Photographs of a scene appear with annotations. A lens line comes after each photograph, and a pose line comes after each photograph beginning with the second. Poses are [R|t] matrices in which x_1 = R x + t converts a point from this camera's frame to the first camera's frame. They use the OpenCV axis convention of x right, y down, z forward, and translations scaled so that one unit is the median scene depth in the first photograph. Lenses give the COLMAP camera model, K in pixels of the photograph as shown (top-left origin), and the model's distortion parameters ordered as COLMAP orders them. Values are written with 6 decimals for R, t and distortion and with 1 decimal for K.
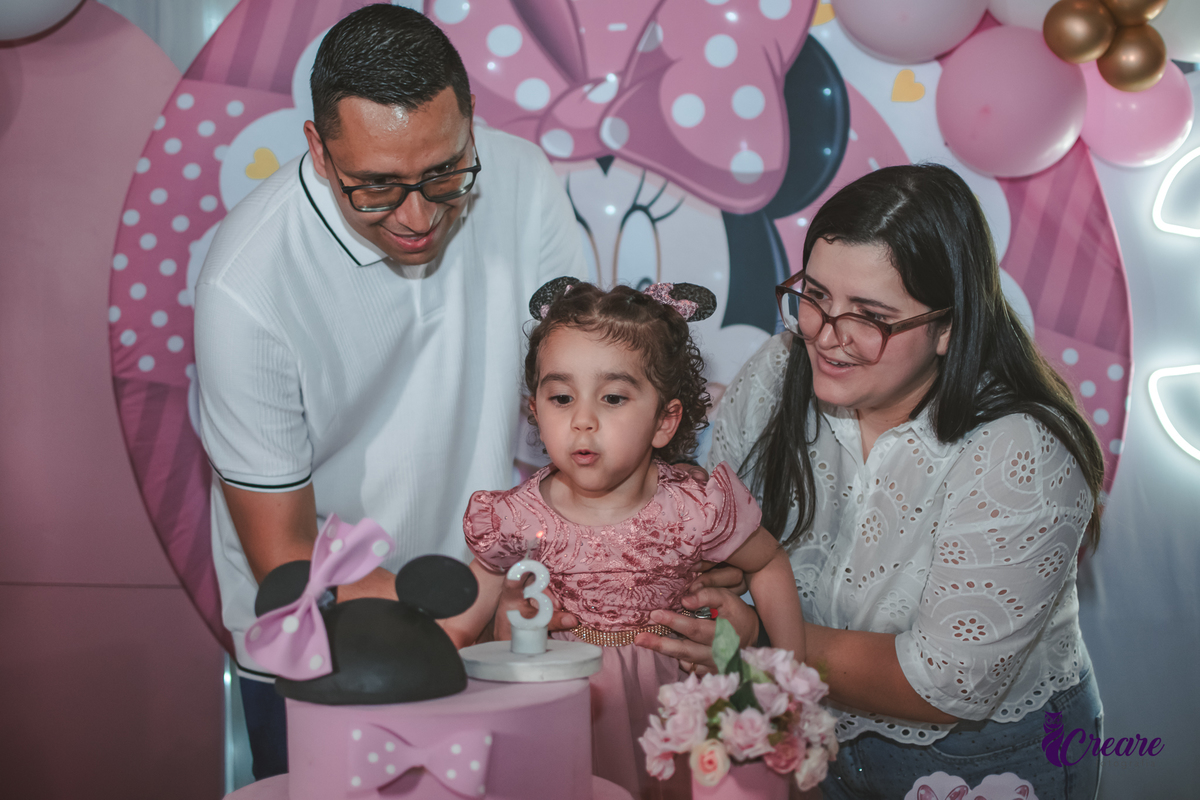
lens RADIAL K [[1833.1, 0, 600.0], [0, 1833.1, 400.0], [0, 0, 1]] dist [-0.157993, 0.017867]
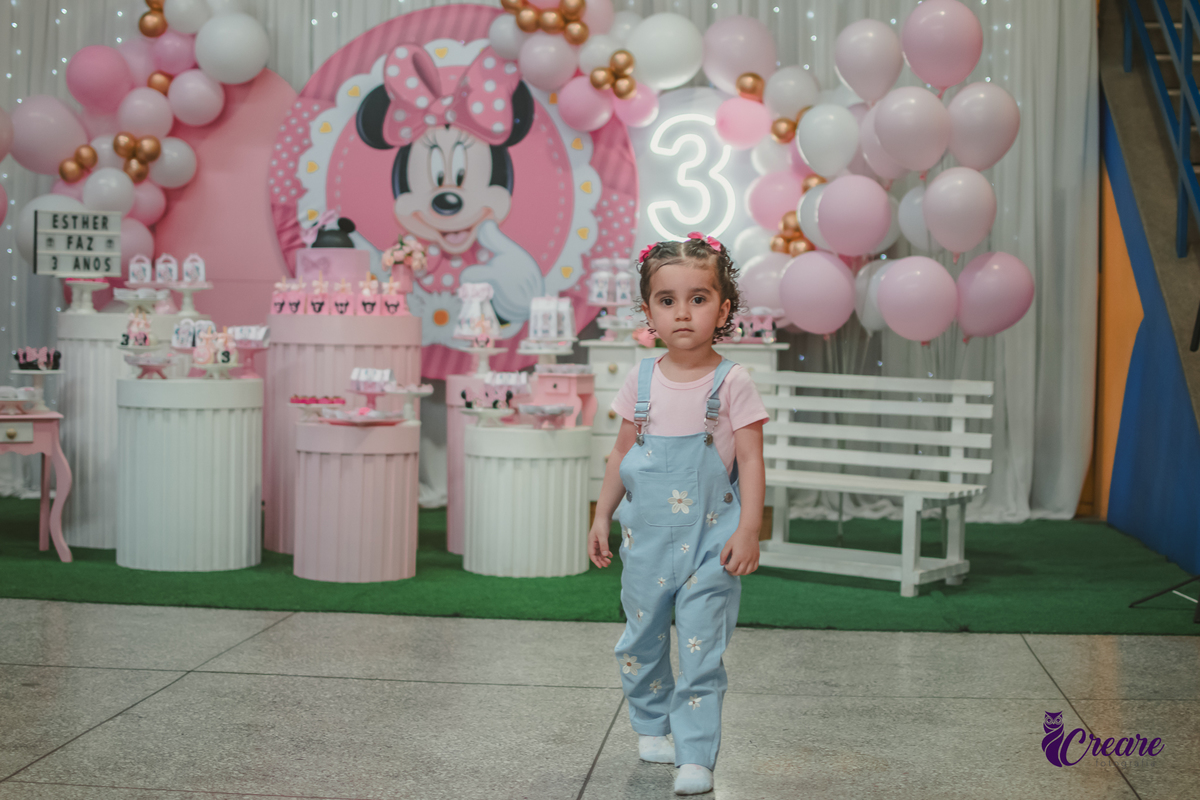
lens RADIAL K [[1824.3, 0, 600.0], [0, 1824.3, 400.0], [0, 0, 1]] dist [-0.183331, -0.208691]
pose [[0.993899, 0.017434, -0.108911, 0.540510], [-0.015897, 0.999762, 0.014968, 0.238406], [0.109146, -0.013146, 0.993939, -1.707120]]
